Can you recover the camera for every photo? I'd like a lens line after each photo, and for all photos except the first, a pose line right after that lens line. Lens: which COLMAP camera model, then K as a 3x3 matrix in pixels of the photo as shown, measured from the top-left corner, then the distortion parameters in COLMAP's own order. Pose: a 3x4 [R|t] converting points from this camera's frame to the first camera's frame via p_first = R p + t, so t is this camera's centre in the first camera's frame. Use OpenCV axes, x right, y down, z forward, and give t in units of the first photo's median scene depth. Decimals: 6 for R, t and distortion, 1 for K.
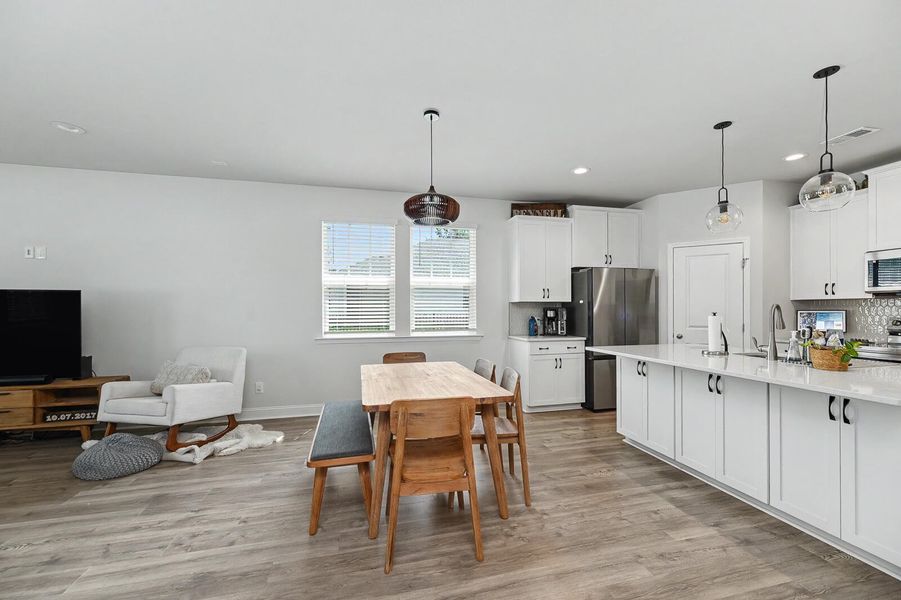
lens RADIAL K [[365.7, 0, 459.3], [0, 365.7, 310.1], [0, 0, 1]] dist [0.002376, -0.000191]
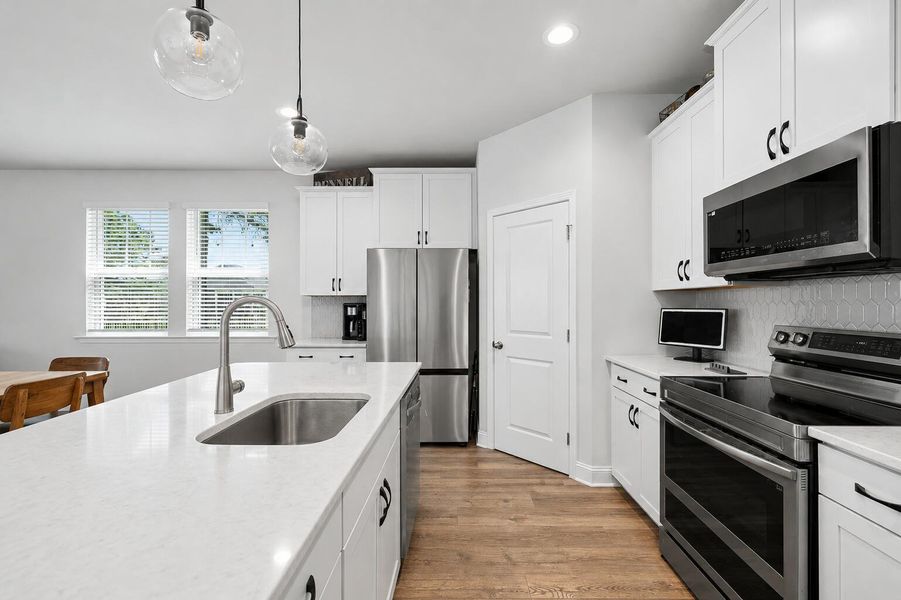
lens RADIAL K [[361.7, 0, 454.4], [0, 361.7, 302.9], [0, 0, 1]] dist [0.006544, 0.000076]
pose [[0.968337, 0.000365, -0.249645, 0.831394], [-0.000985, 0.999997, -0.002359, -0.007389], [0.249643, 0.002530, 0.968335, 0.393963]]
